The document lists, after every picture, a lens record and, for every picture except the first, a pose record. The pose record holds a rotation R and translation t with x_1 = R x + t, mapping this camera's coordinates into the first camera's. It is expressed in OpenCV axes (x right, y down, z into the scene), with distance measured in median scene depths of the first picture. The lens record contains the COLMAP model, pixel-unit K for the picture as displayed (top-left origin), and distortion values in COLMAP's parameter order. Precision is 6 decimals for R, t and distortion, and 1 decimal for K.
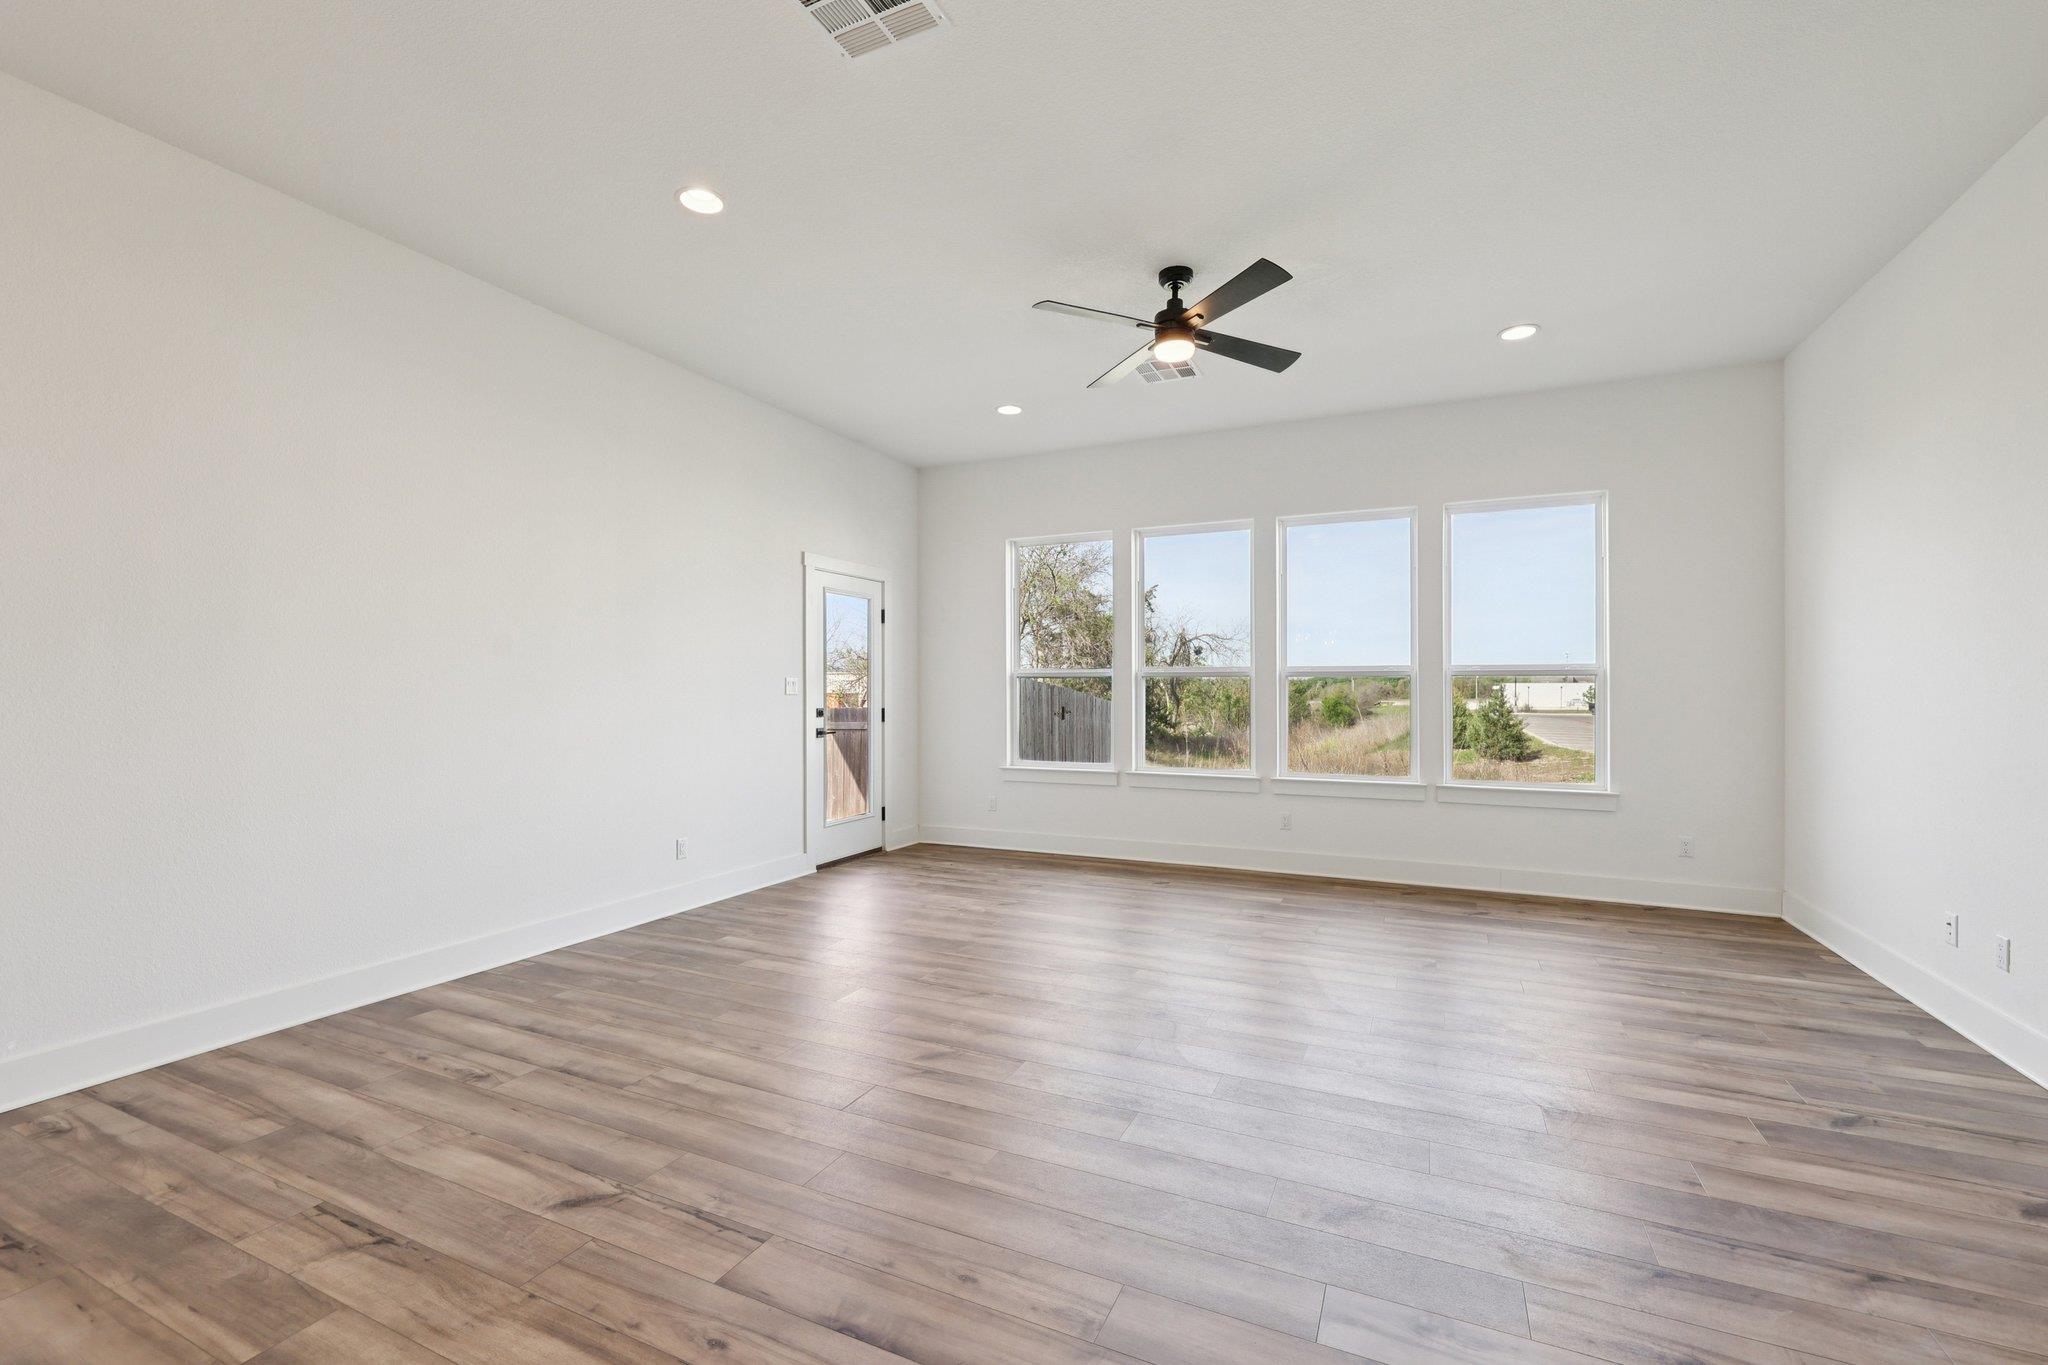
lens RADIAL K [[862.5, 0, 1027.8], [0, 862.5, 682.8], [0, 0, 1]] dist [0.002345, -0.000050]
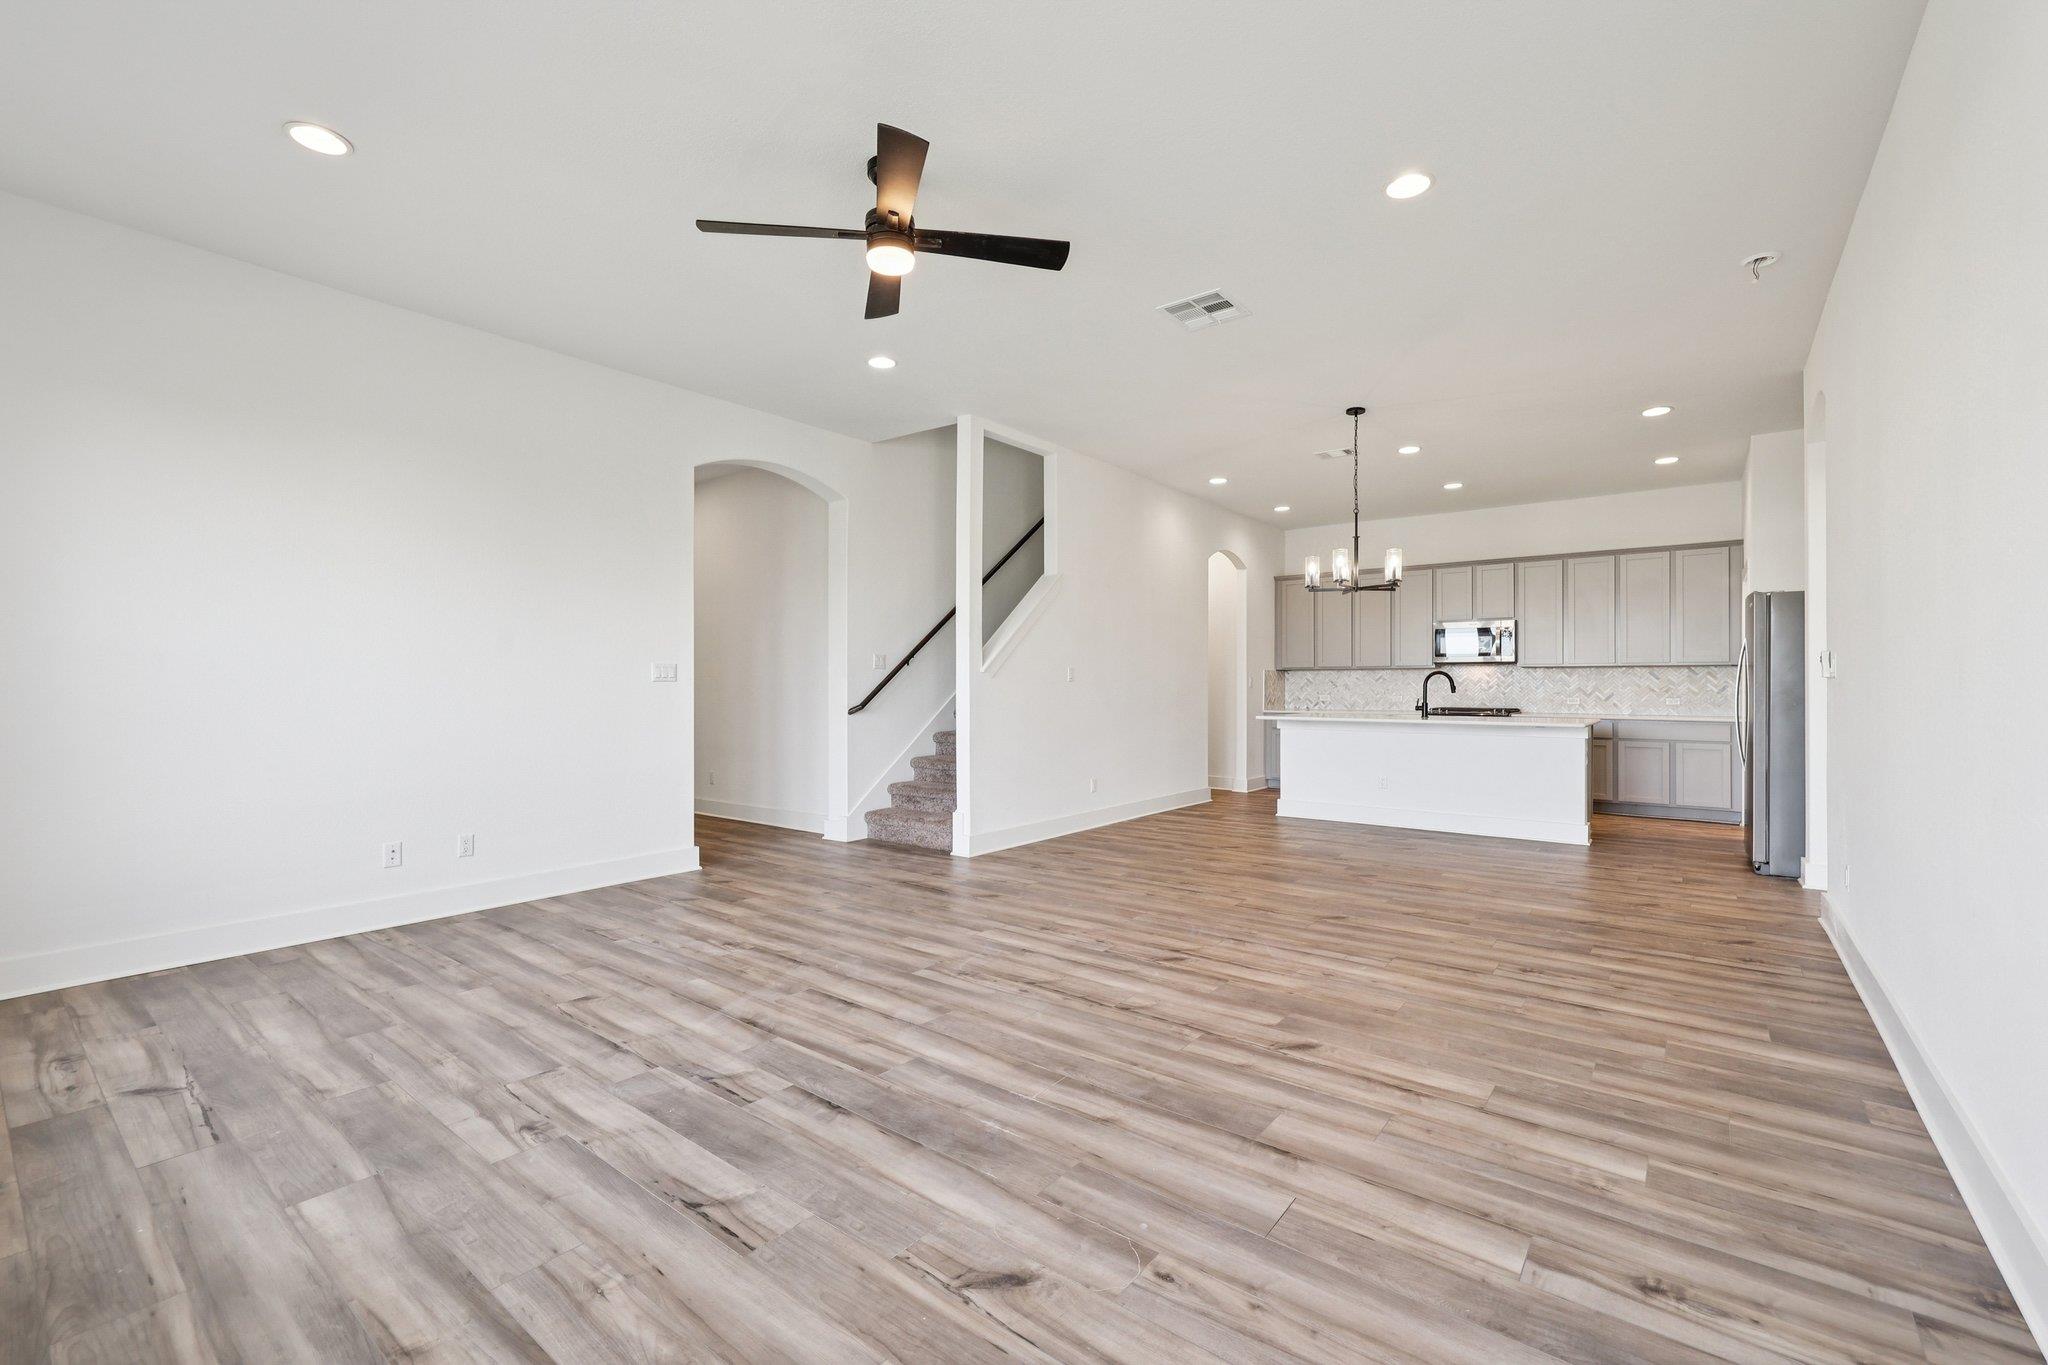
lens RADIAL K [[862.5, 0, 1026.7], [0, 862.5, 669.3], [0, 0, 1]] dist [0.002345, -0.000050]
pose [[-0.974308, 0.003225, 0.225199, -0.105911], [-0.002762, 0.999651, -0.026268, 0.023073], [-0.225205, -0.026215, -0.973959, 1.304061]]
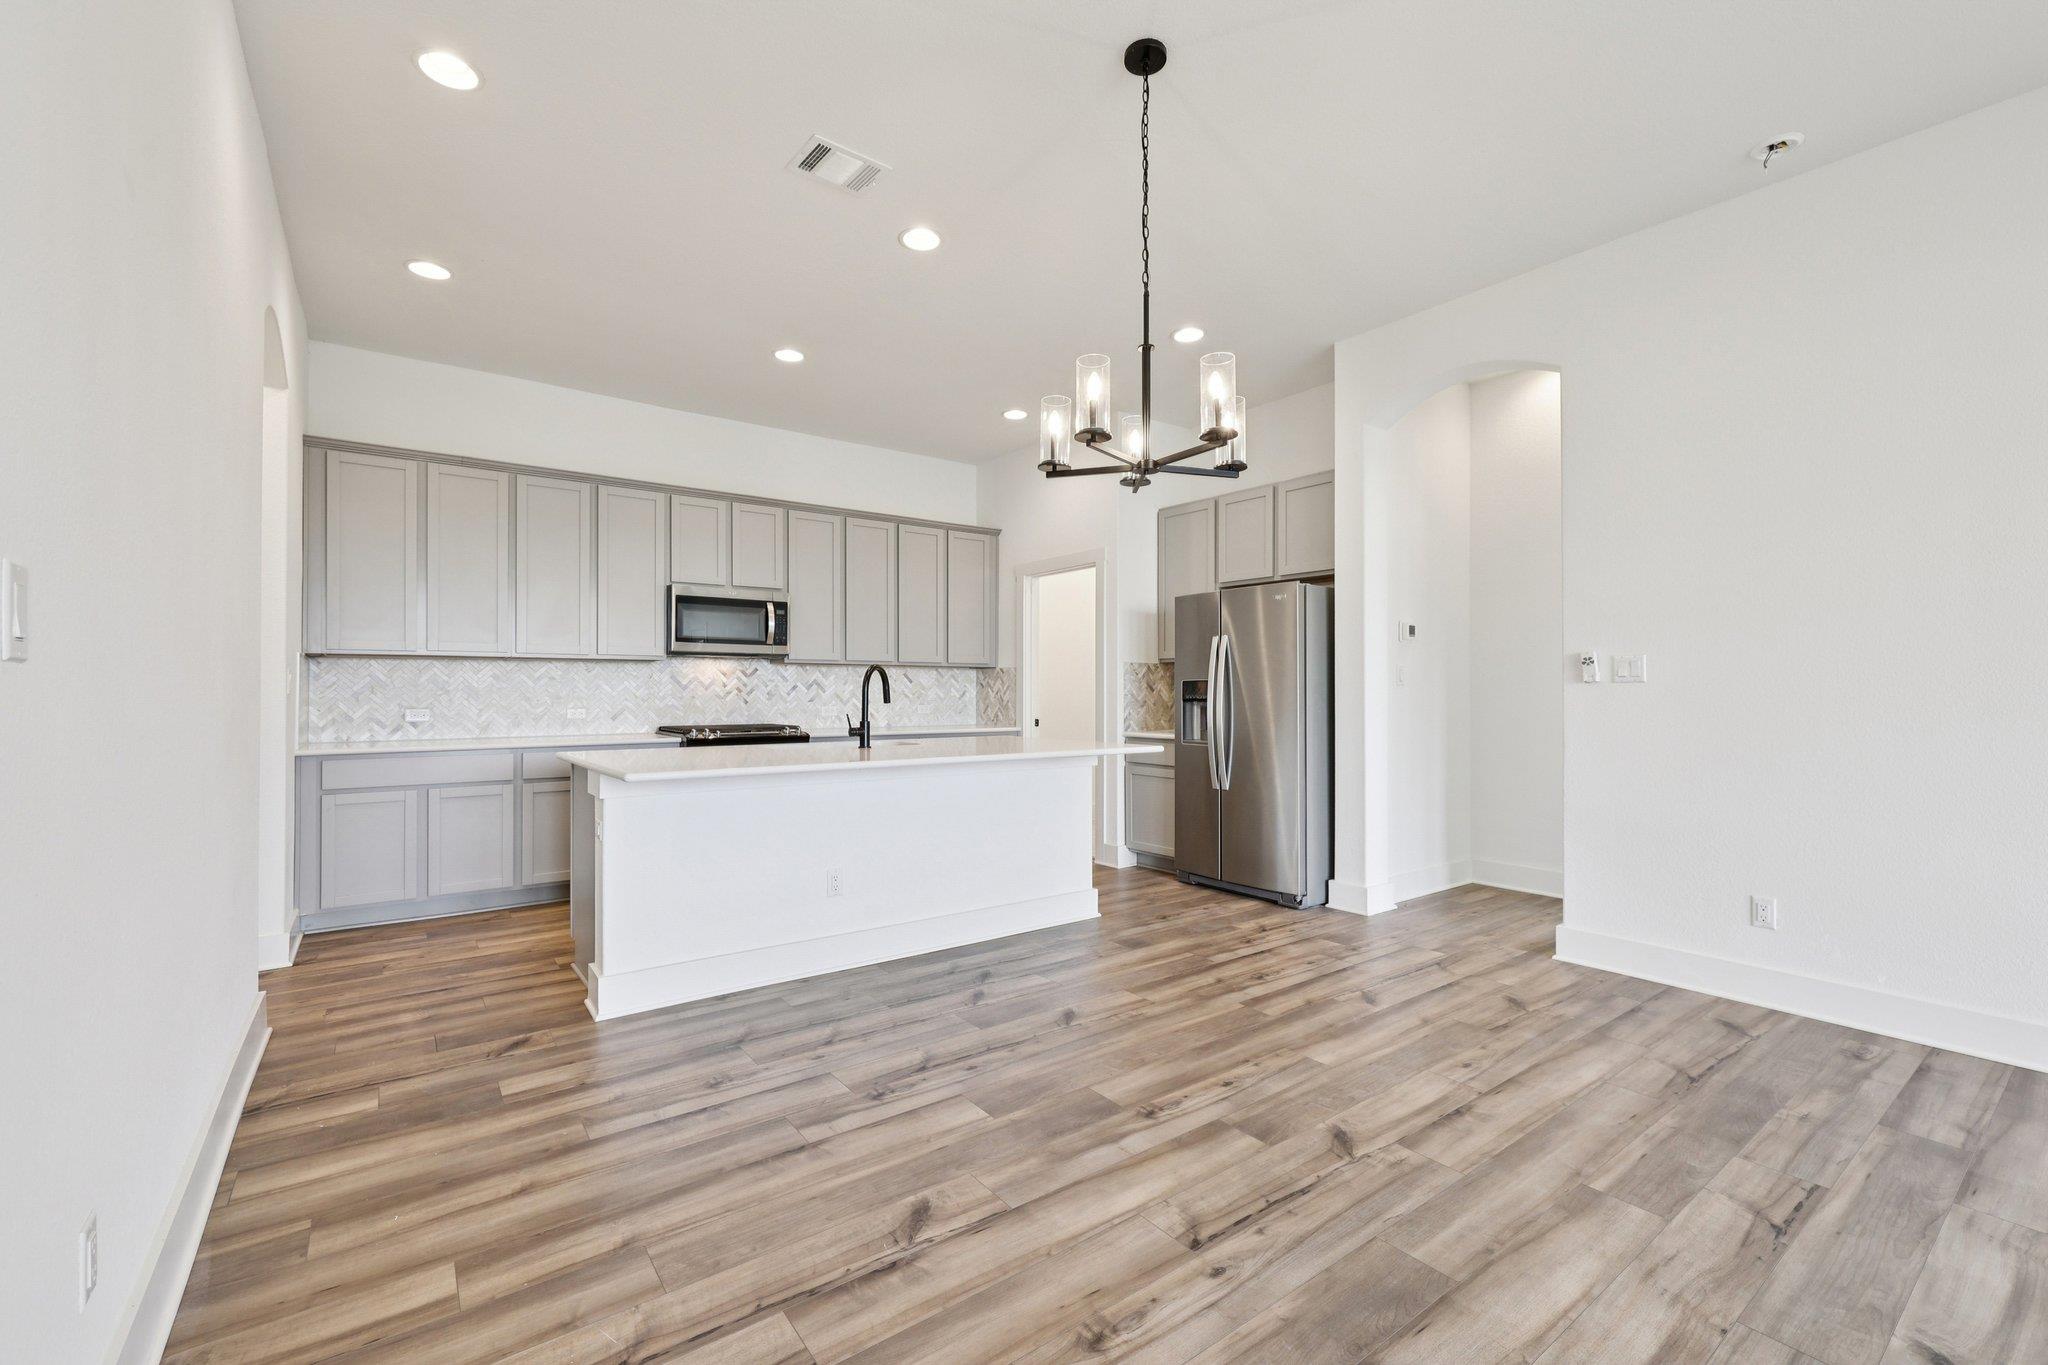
lens RADIAL K [[862.5, 0, 1029.1], [0, 862.5, 688.6], [0, 0, 1]] dist [0.002345, -0.000050]
pose [[-0.474058, -0.002068, -0.880491, 0.192878], [0.006036, 0.999966, -0.005598, 0.014141], [0.880473, -0.007969, -0.474030, 0.272131]]
